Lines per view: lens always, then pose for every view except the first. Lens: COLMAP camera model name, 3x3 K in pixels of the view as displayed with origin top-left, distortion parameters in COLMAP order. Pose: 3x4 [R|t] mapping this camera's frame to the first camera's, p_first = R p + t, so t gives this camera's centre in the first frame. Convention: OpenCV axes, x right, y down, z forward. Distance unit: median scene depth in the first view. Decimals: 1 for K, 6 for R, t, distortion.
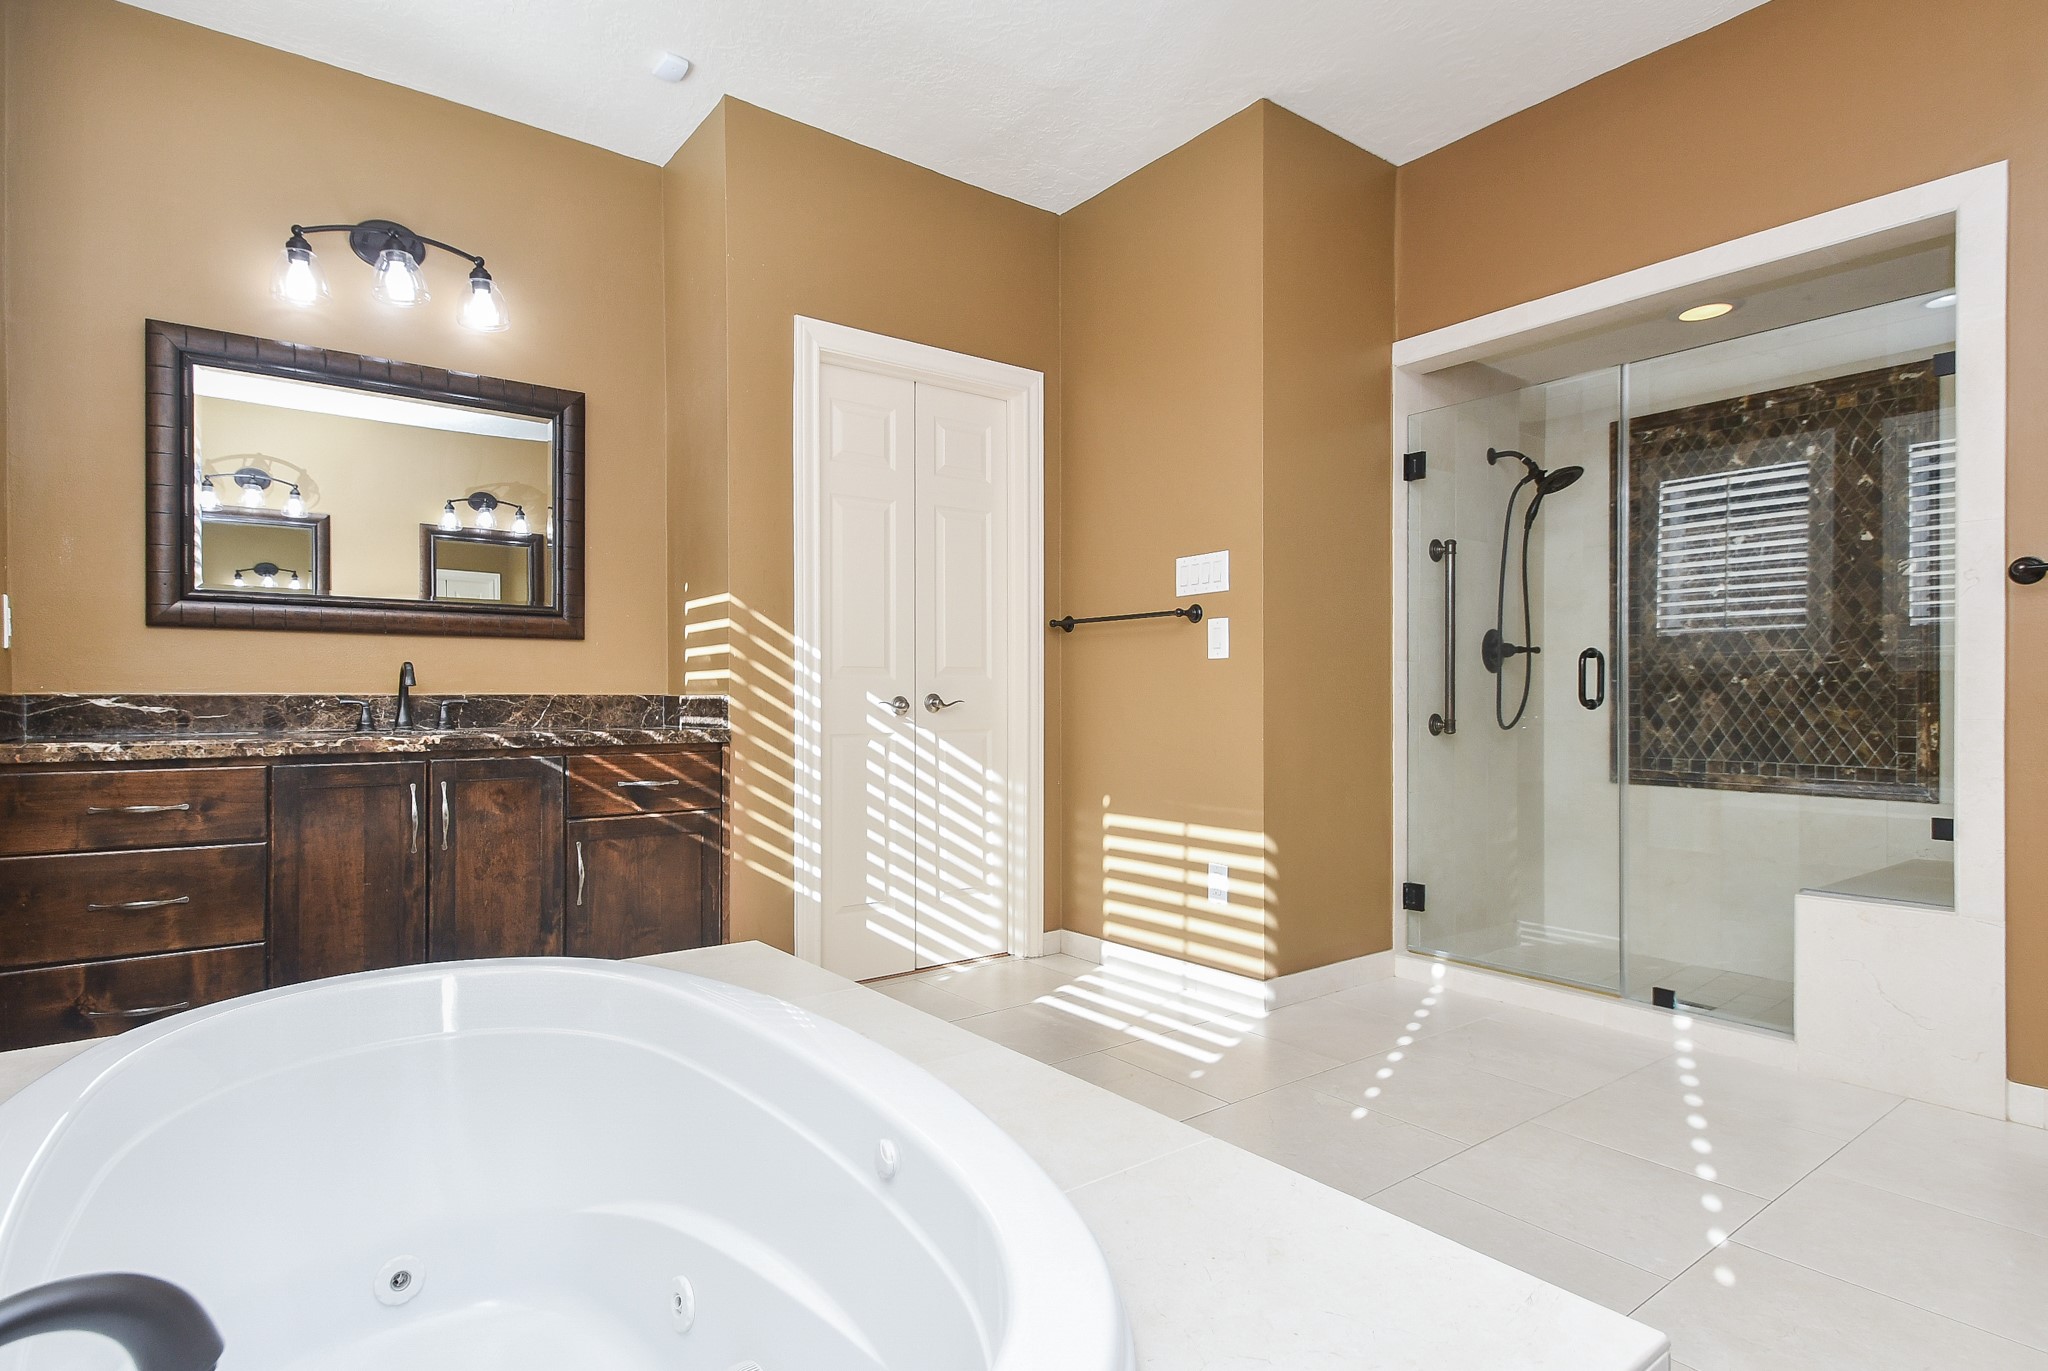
lens RADIAL K [[1074.2, 0, 1012.7], [0, 1074.2, 694.3], [0, 0, 1]] dist [-0.000845, -0.000709]
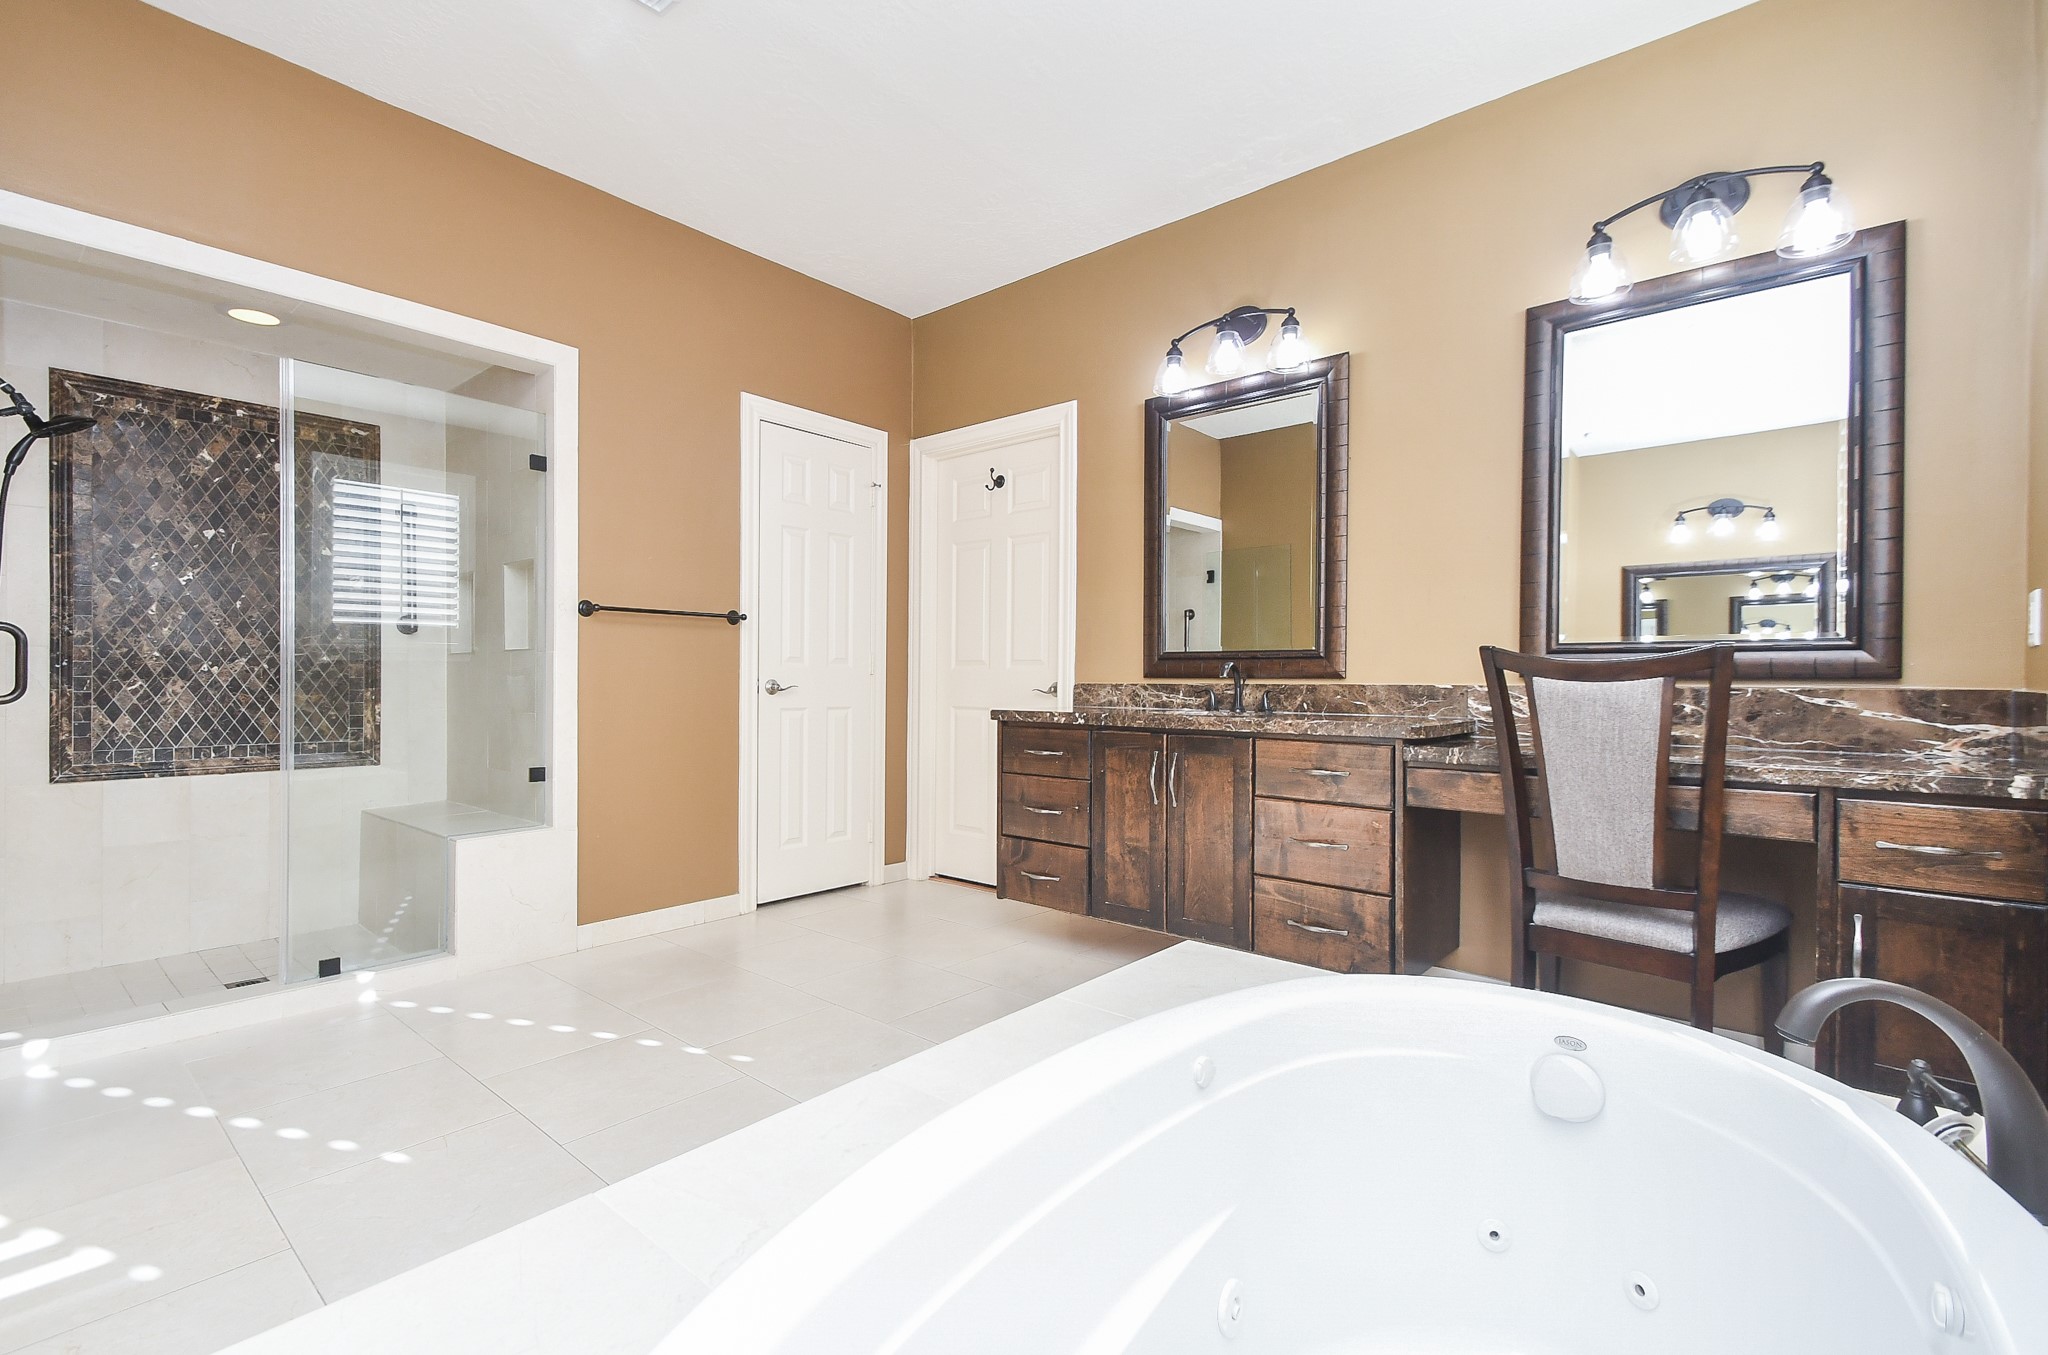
lens RADIAL K [[892.9, 0, 1012.3], [0, 892.9, 673.2], [0, 0, 1]] dist [0.002046, -0.000141]
pose [[-0.206855, 0.003707, 0.978365, -0.406158], [-0.007731, 0.999955, -0.005423, -0.011529], [-0.978341, -0.008686, -0.206817, 0.511979]]
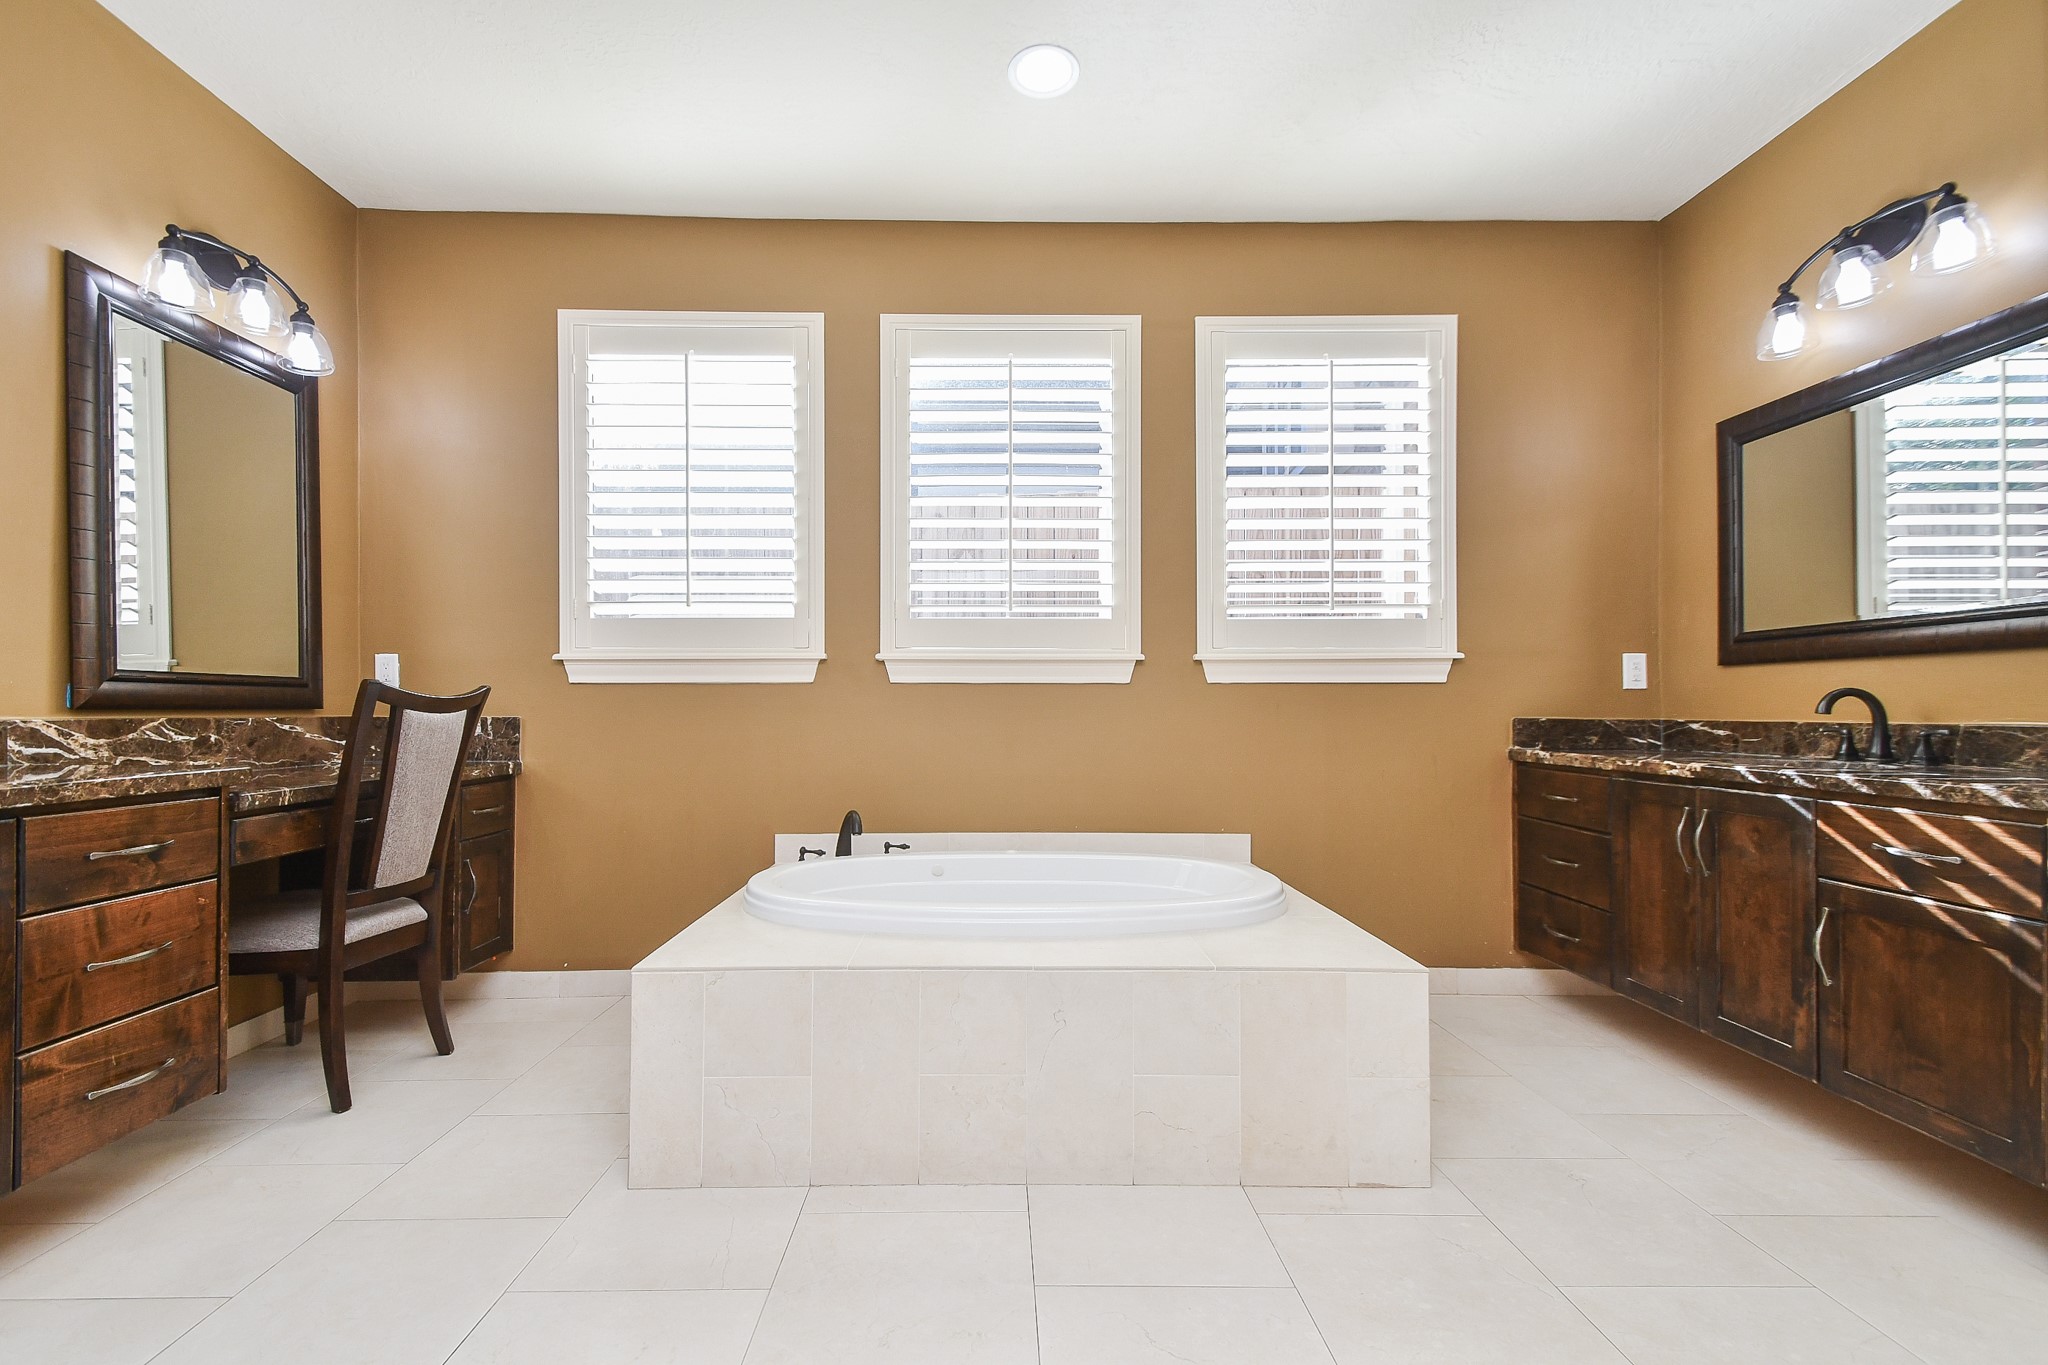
lens RADIAL K [[892.9, 0, 1016.4], [0, 892.9, 704.2], [0, 0, 1]] dist [0.002046, -0.000141]
pose [[-0.589602, -0.002031, -0.807691, 0.472998], [0.003022, 0.999984, -0.004720, -0.014397], [0.807688, -0.005224, -0.589587, 0.846637]]
